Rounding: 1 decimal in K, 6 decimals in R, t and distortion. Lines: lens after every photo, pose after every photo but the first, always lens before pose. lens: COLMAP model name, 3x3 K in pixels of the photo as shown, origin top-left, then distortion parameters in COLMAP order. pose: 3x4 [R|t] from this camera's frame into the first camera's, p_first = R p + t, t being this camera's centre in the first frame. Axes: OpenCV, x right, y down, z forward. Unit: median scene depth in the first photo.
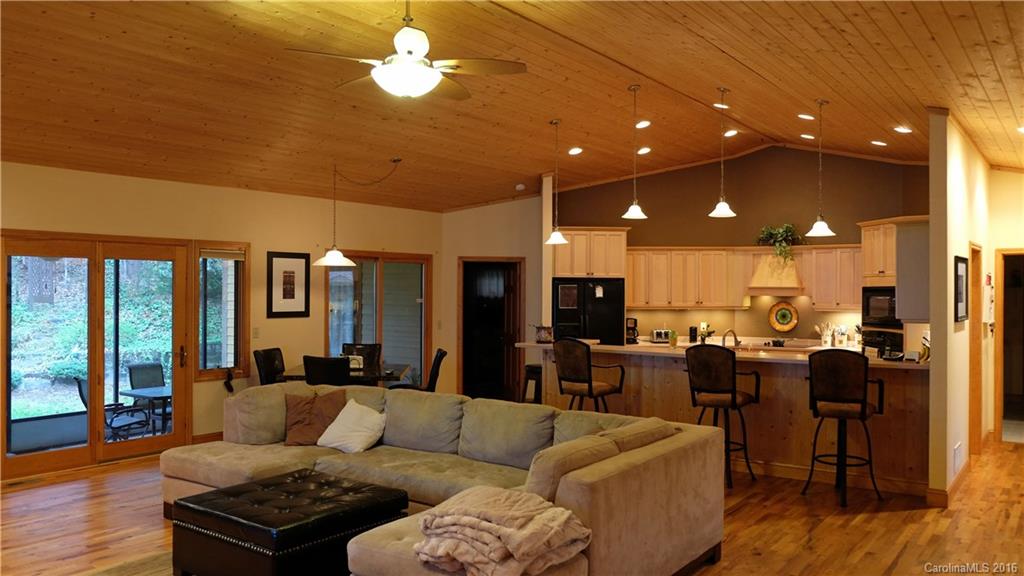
lens RADIAL K [[796.7, 0, 515.6], [0, 796.7, 290.5], [0, 0, 1]] dist [-0.049093, -0.000248]
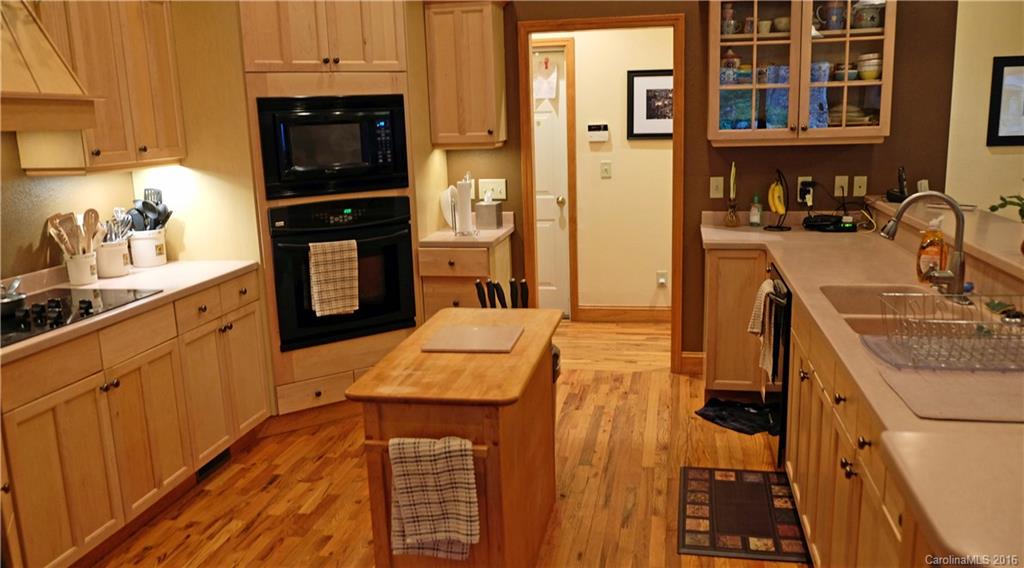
lens RADIAL K [[808.1, 0, 512.6], [0, 808.1, 284.2], [0, 0, 1]] dist [-0.029854, 0.021494]
pose [[-0.400474, -0.180123, 0.898430, 0.018729], [0.025975, 0.977863, 0.207627, 0.007097], [-0.915940, 0.106486, -0.386930, 1.205042]]
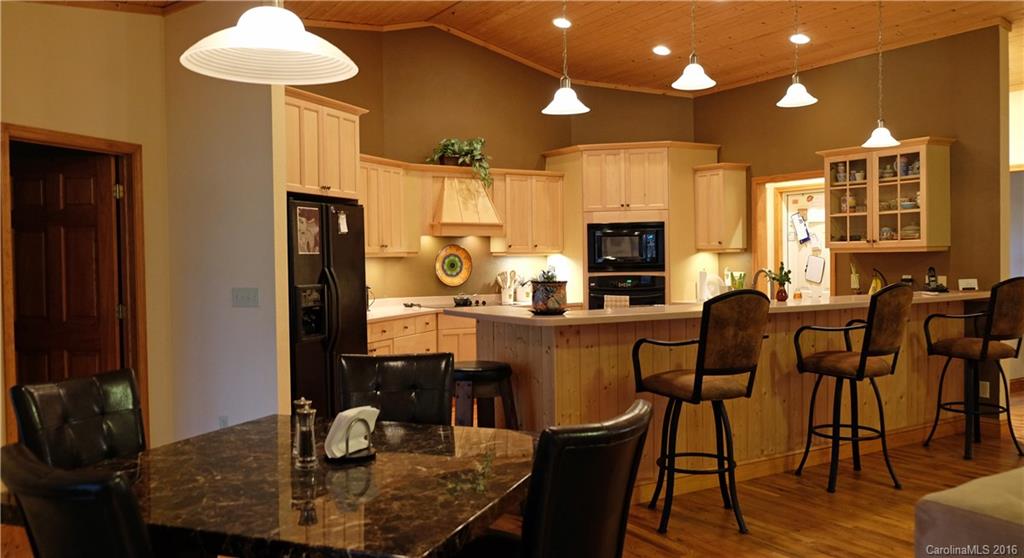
lens RADIAL K [[814.9, 0, 508.4], [0, 814.9, 274.6], [0, 0, 1]] dist [-0.039541, 0.039030]
pose [[0.407199, -0.031000, 0.912813, -0.421282], [0.012101, 0.999519, 0.028546, 0.026560], [-0.913259, -0.000579, 0.407379, 0.839681]]
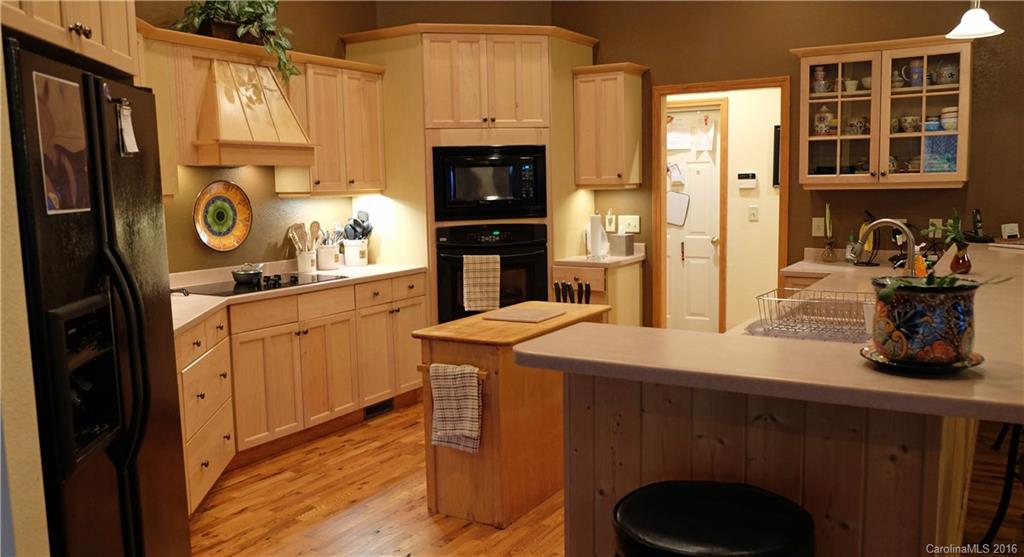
lens RADIAL K [[814.9, 0, 507.4], [0, 814.9, 277.4], [0, 0, 1]] dist [-0.039541, 0.039030]
pose [[-0.049653, -0.120252, 0.991501, -0.139134], [0.016782, 0.992485, 0.121211, 0.019813], [-0.998626, 0.022658, -0.047262, 1.123799]]
